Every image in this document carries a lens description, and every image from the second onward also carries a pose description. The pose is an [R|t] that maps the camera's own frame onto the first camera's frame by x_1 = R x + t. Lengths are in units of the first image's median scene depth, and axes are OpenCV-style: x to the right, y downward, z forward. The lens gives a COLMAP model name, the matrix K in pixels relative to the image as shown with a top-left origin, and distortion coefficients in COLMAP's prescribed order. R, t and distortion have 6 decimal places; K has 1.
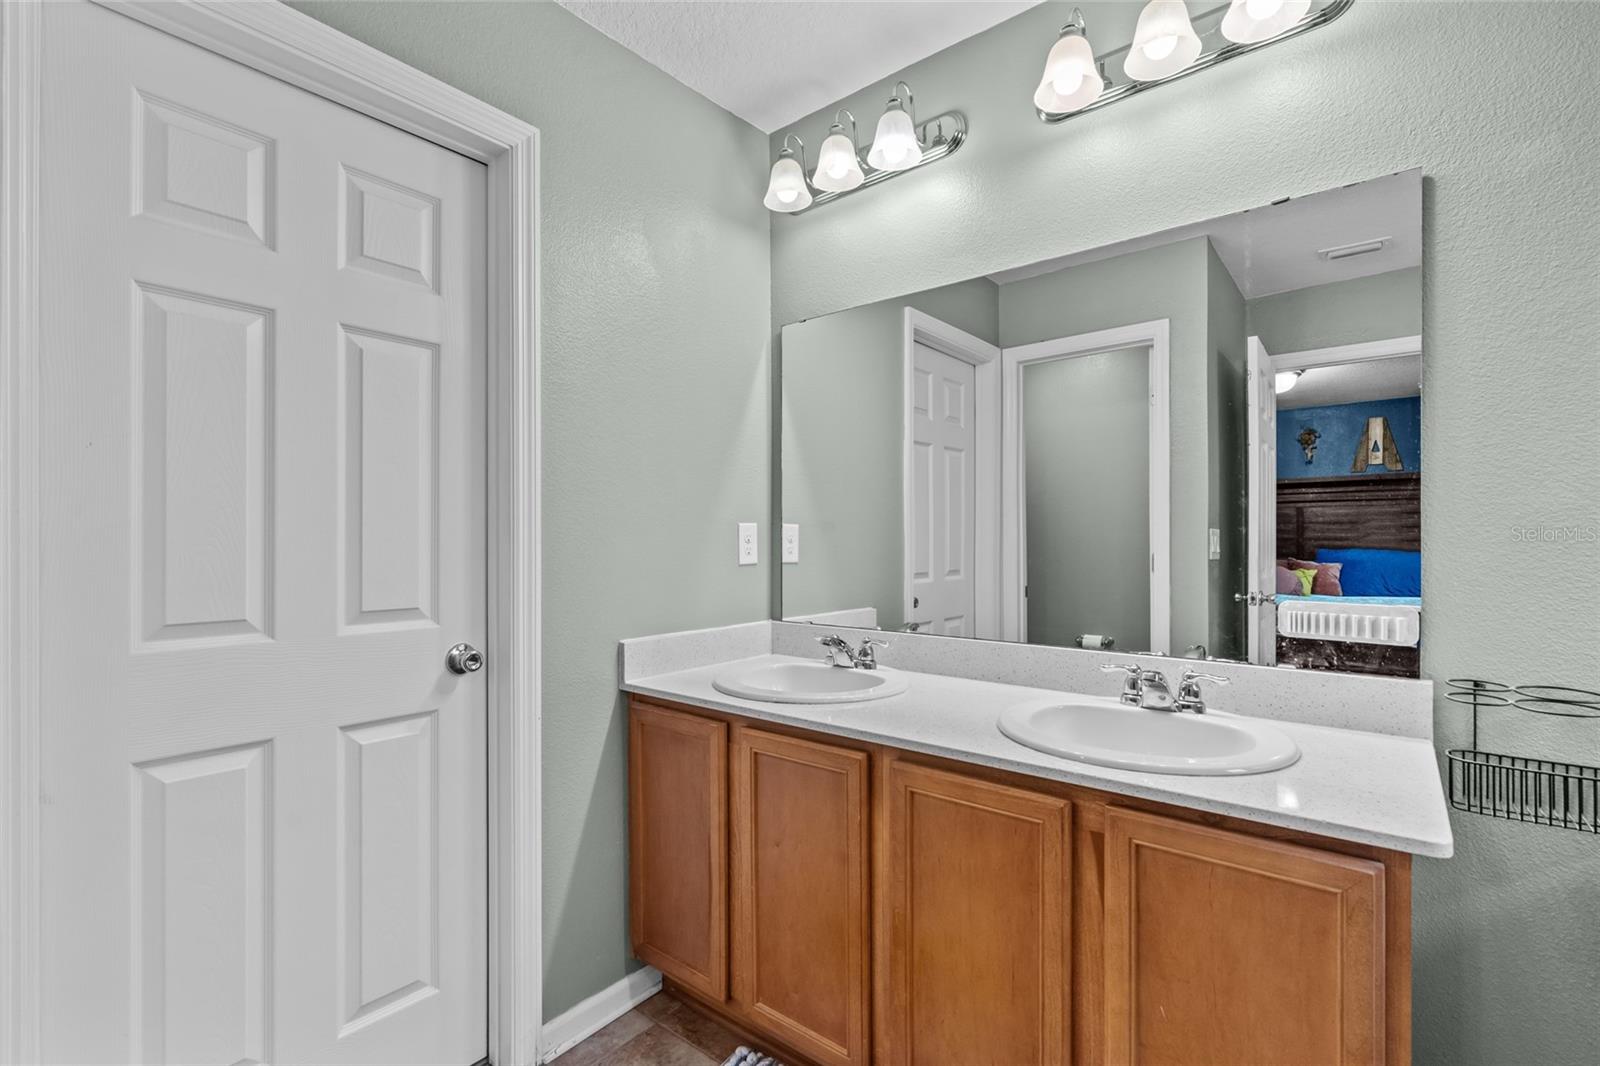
lens RADIAL K [[723.8, 0, 800.5], [0, 723.8, 539.7], [0, 0, 1]] dist [-0.007003, 0.001136]
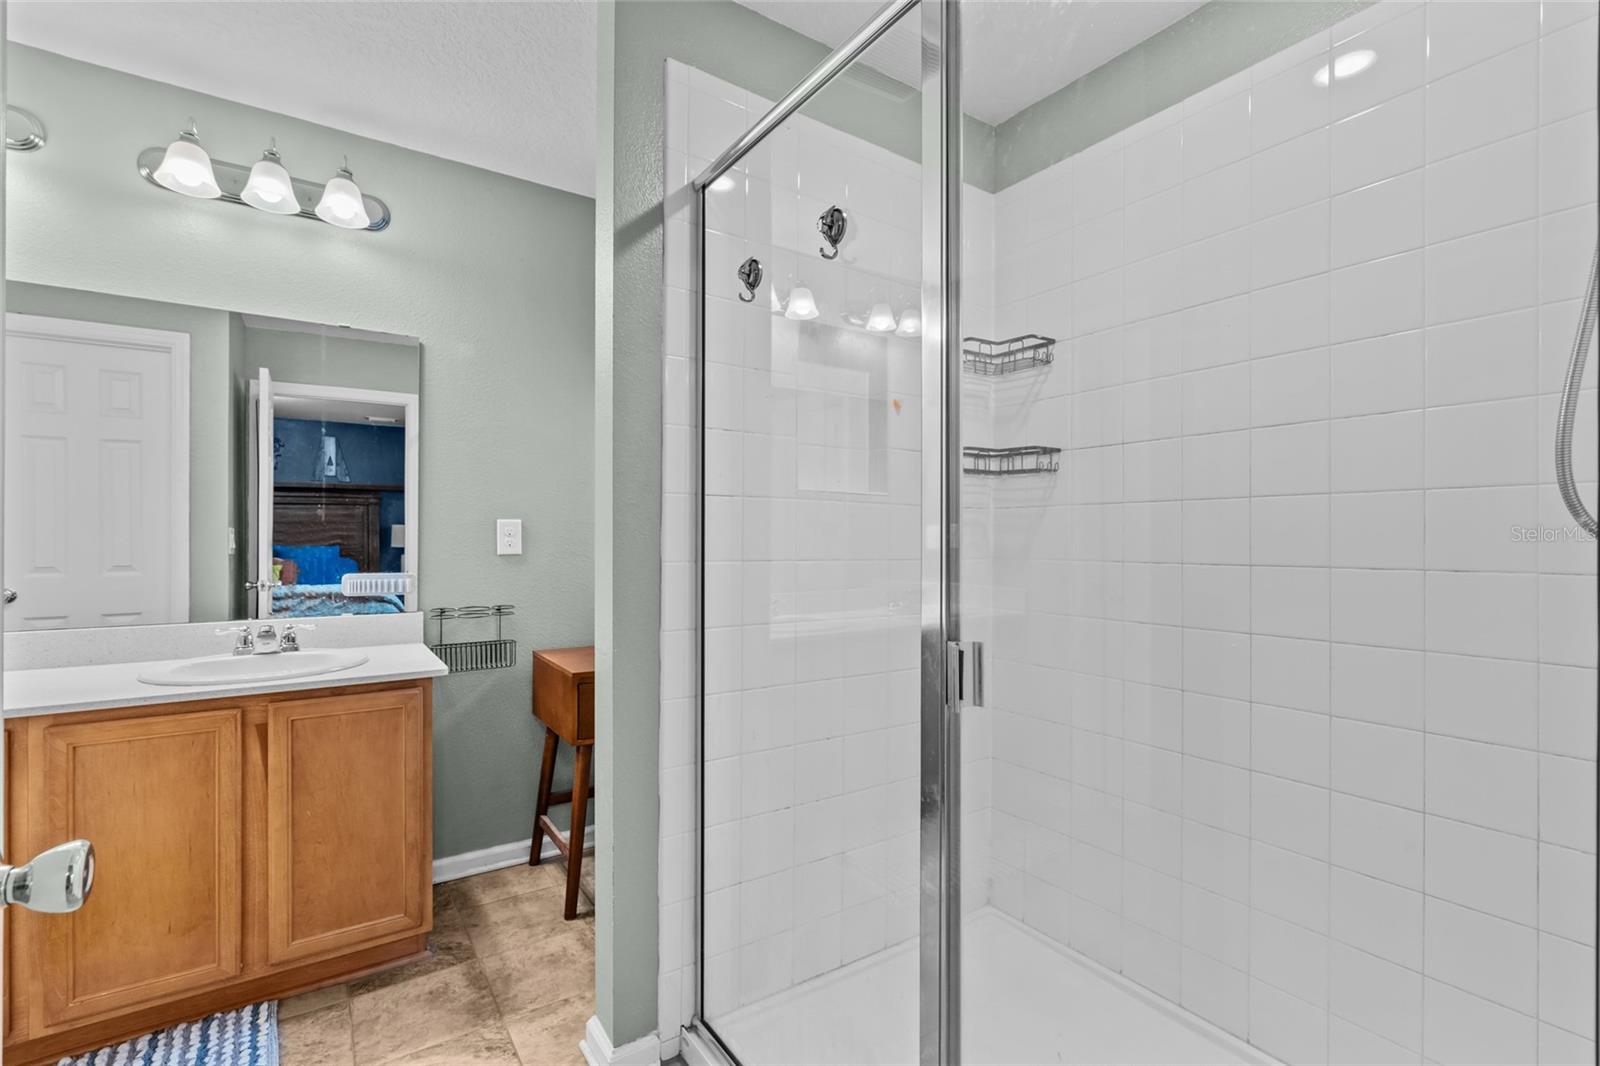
lens RADIAL K [[723.8, 0, 800.5], [0, 723.8, 539.7], [0, 0, 1]] dist [-0.007003, 0.001136]
pose [[0.284238, 0.001535, 0.958753, -0.607515], [-0.003784, 0.999993, -0.000480, 0.003371], [-0.958746, -0.003492, 0.284241, -0.451830]]
